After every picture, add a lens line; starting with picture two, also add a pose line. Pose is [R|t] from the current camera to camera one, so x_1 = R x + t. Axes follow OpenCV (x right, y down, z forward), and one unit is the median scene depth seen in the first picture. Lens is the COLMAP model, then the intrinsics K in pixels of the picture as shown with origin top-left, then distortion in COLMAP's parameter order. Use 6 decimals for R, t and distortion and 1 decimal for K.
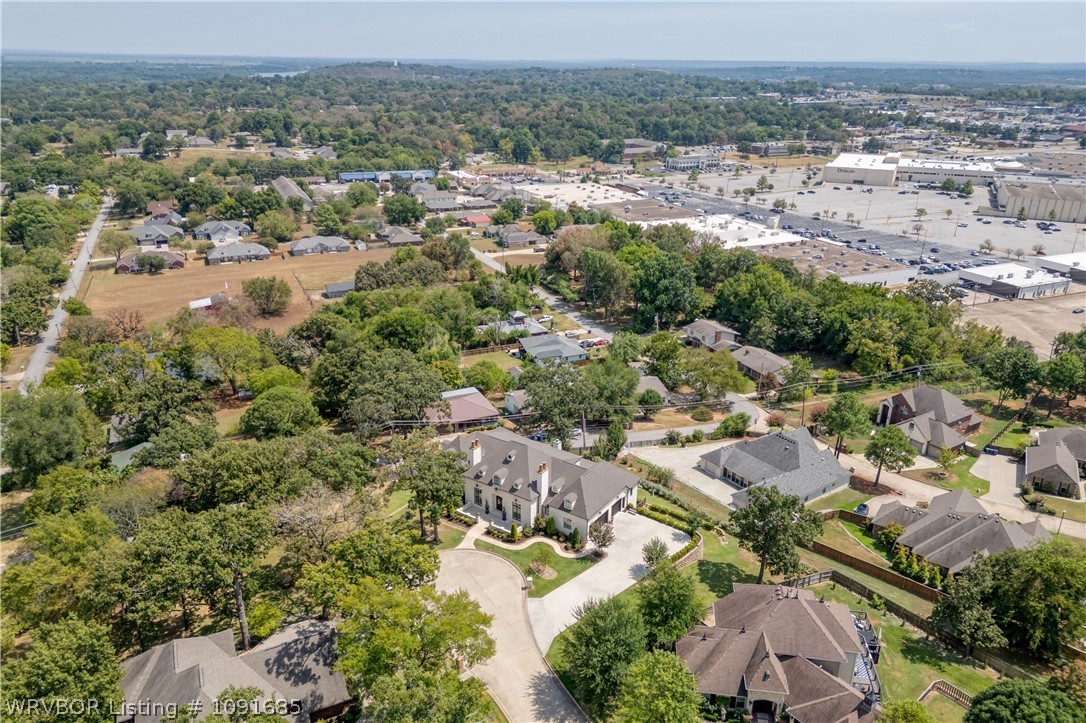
lens RADIAL K [[762.8, 0, 549.3], [0, 762.8, 360.3], [0, 0, 1]] dist [0.071372, -0.070210]
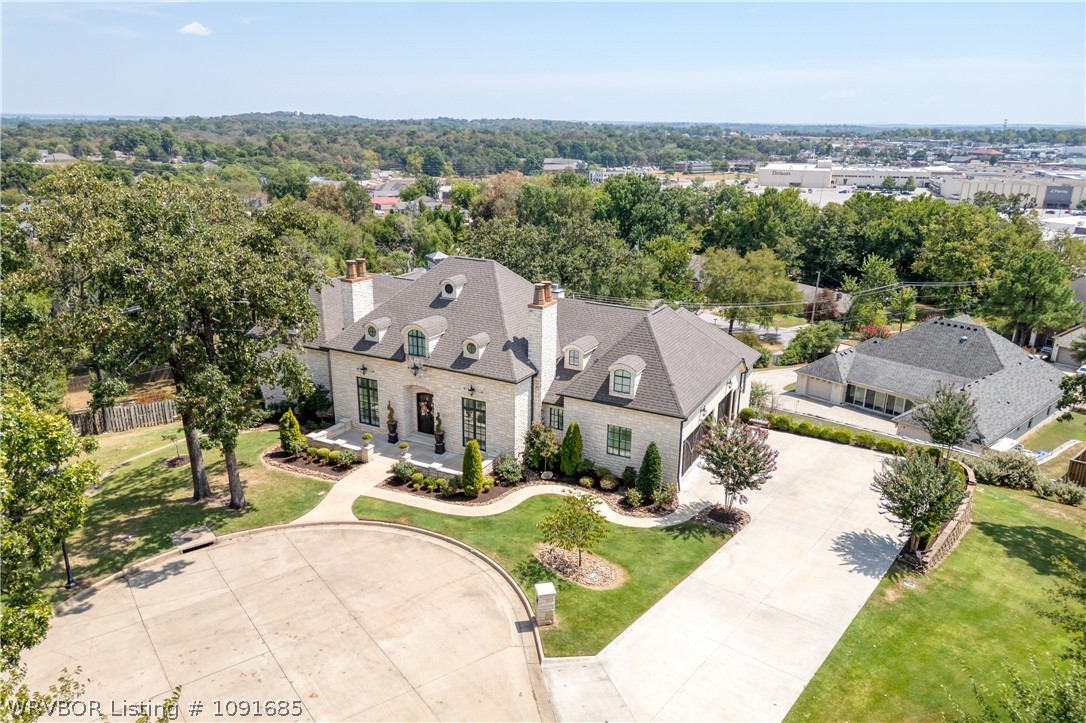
lens RADIAL K [[766.0, 0, 549.2], [0, 766.0, 363.6], [0, 0, 1]] dist [0.070732, -0.072672]
pose [[0.993452, -0.033401, 0.109261, -0.021477], [0.040376, 0.997243, -0.062260, 0.090161], [-0.106880, 0.066264, 0.992061, 0.293321]]
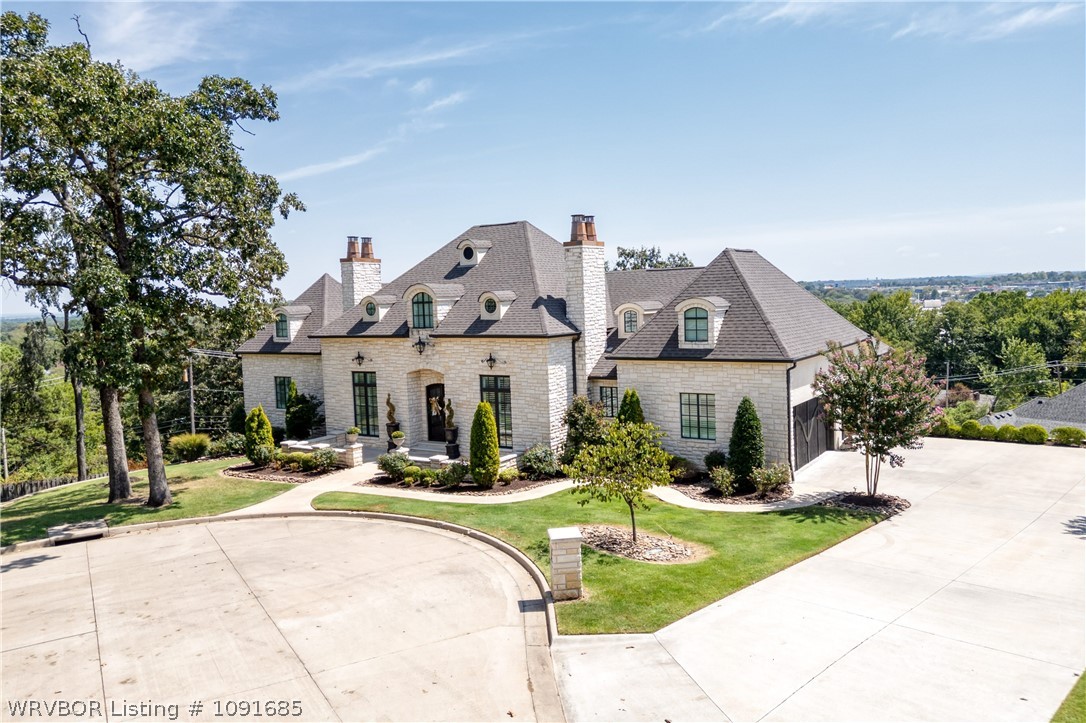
lens RADIAL K [[803.8, 0, 547.7], [0, 803.8, 351.5], [0, 0, 1]] dist [0.075044, -0.078731]
pose [[0.998633, -0.052110, 0.004152, -0.011529], [0.051041, 0.954805, -0.292817, 0.122016], [0.011295, 0.292628, 0.956160, 0.337810]]
